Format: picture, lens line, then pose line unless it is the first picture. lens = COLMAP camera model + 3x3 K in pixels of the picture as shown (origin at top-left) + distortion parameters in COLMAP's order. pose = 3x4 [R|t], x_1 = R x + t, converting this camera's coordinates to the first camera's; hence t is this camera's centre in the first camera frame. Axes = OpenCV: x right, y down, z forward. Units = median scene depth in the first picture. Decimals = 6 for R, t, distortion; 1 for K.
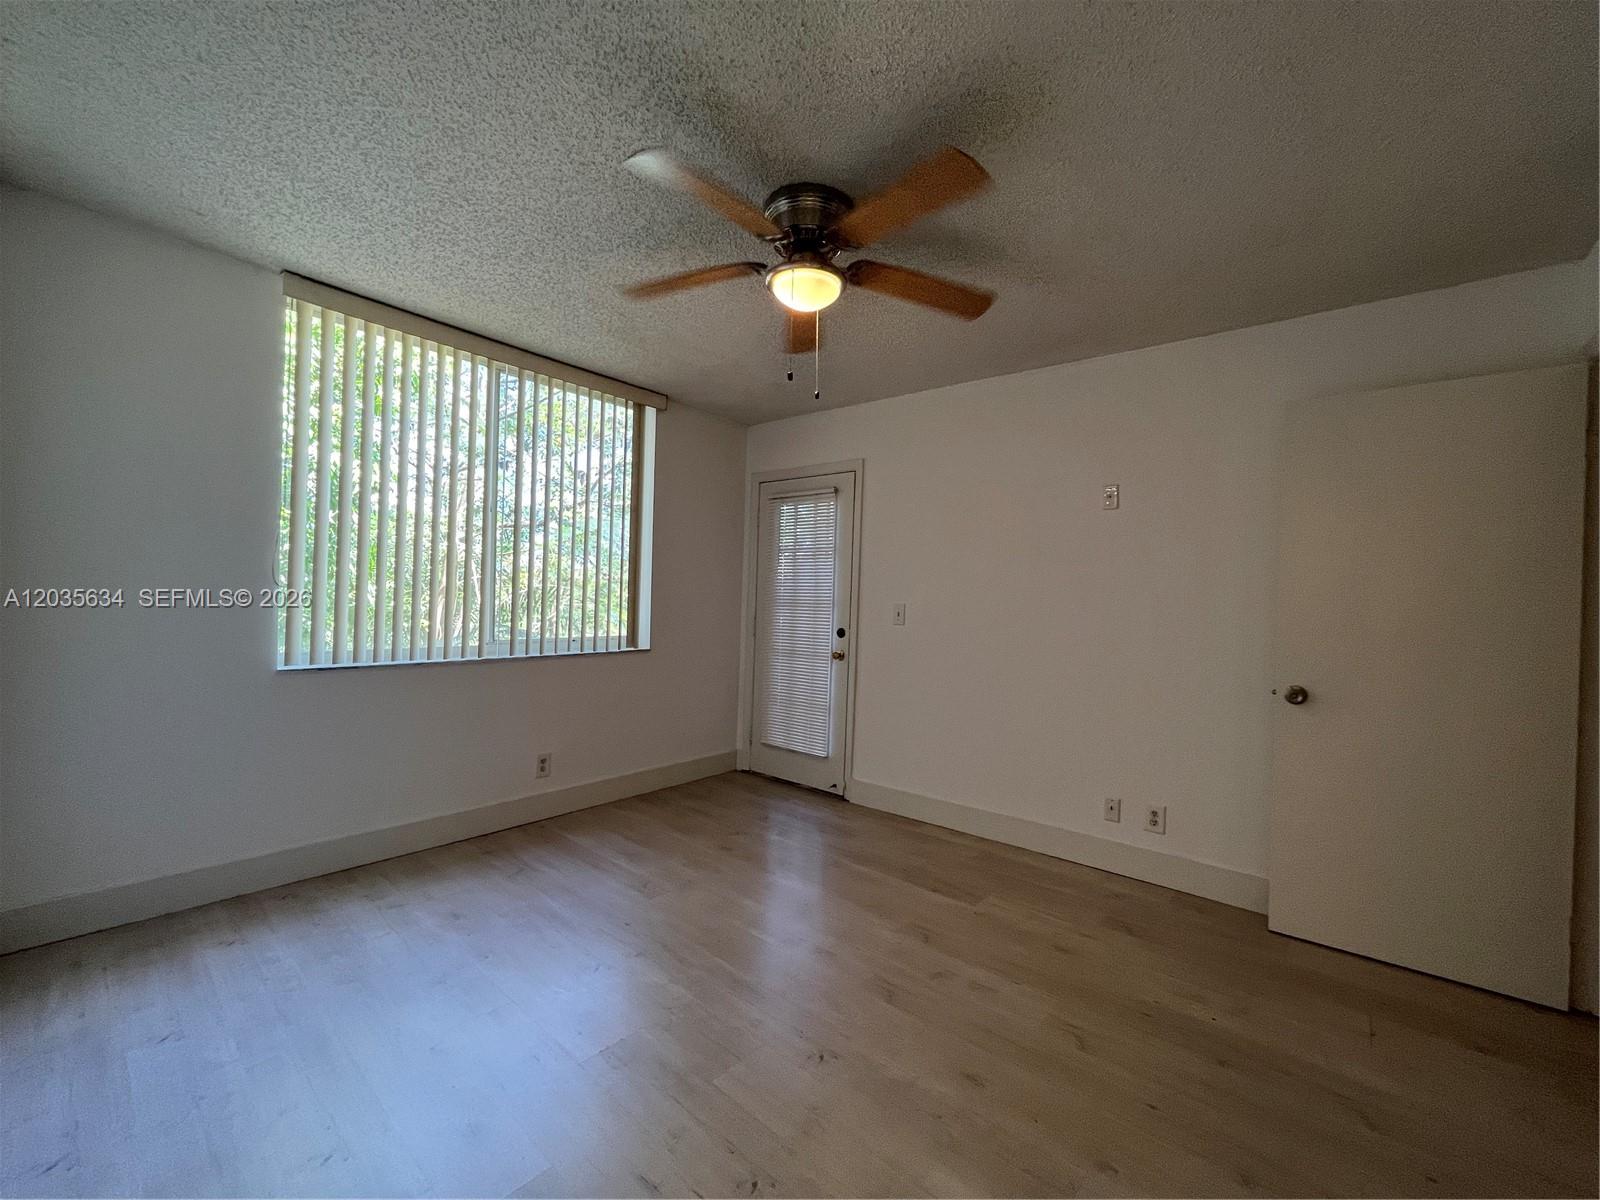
lens RADIAL K [[646.1, 0, 800.0], [0, 646.1, 600.0], [0, 0, 1]] dist [-0.003553, -0.000191]
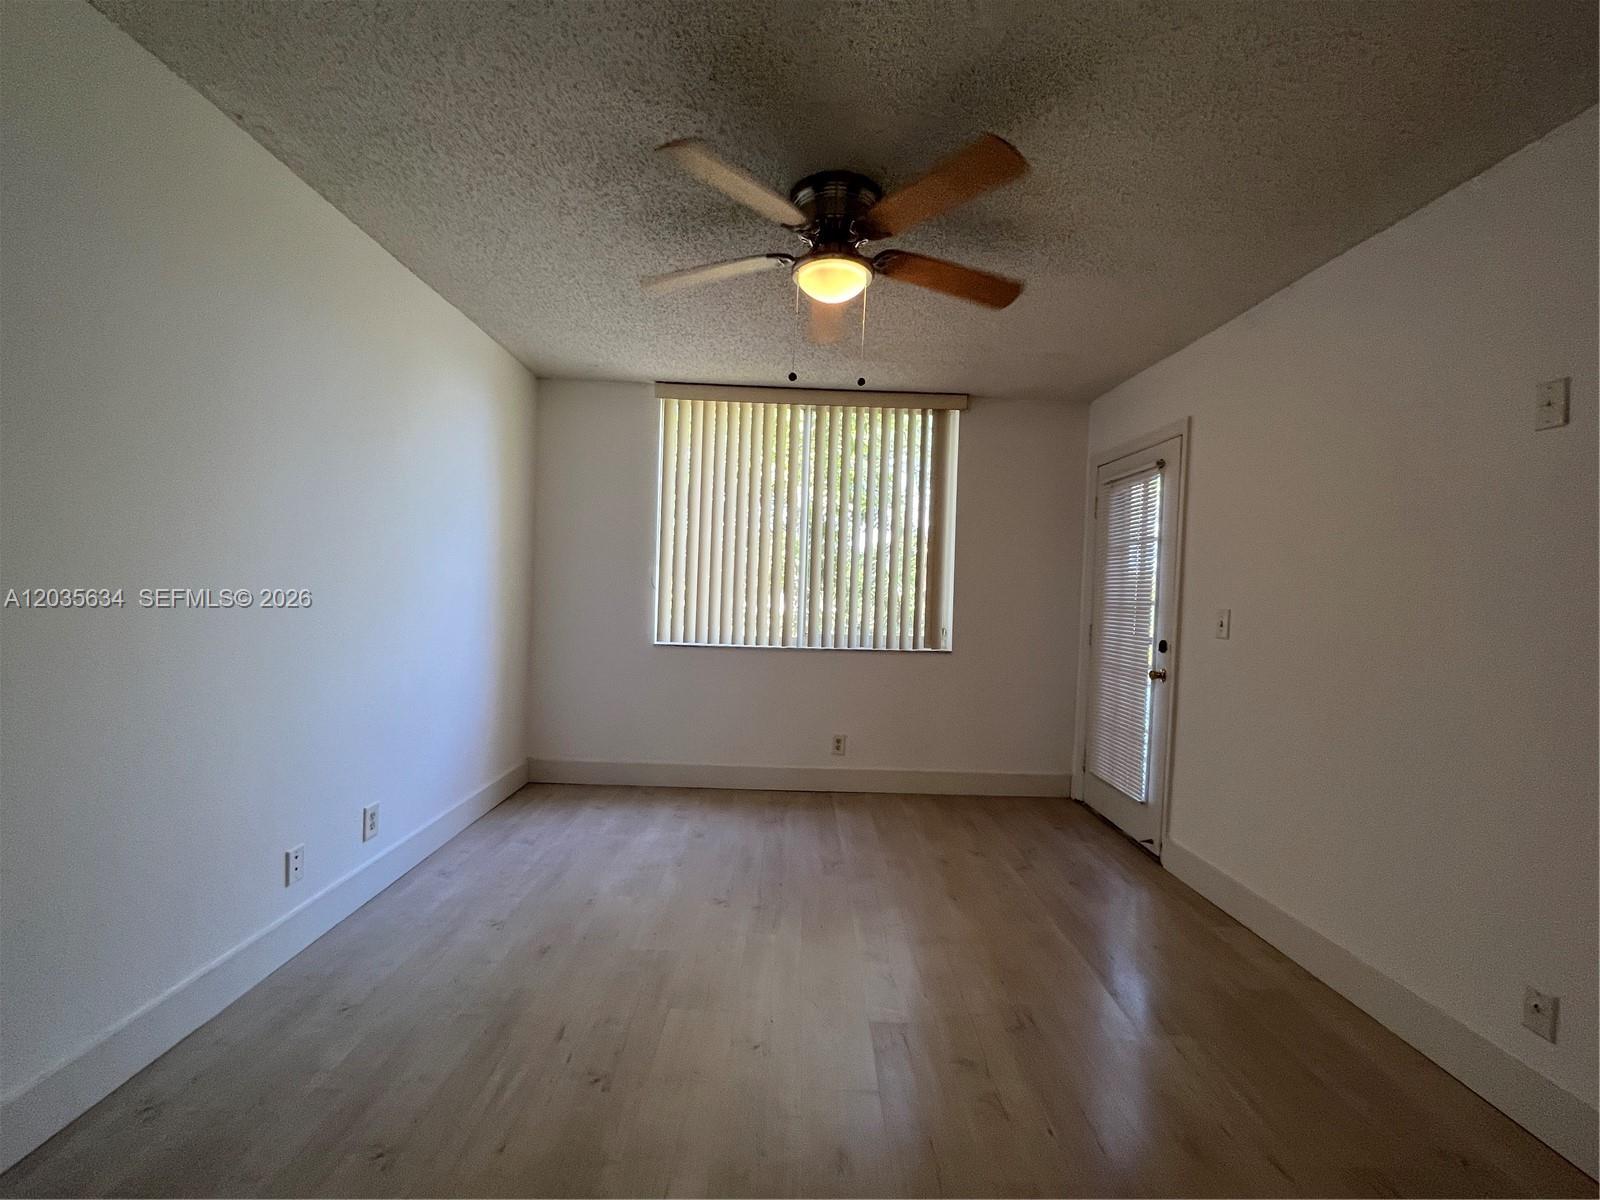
lens RADIAL K [[646.1, 0, 800.0], [0, 646.1, 600.0], [0, 0, 1]] dist [-0.003553, -0.000191]
pose [[0.654895, 0.003369, -0.755713, 0.378273], [-0.013014, 0.999892, -0.006820, 0.006643], [0.755608, 0.014301, 0.654868, 0.171616]]
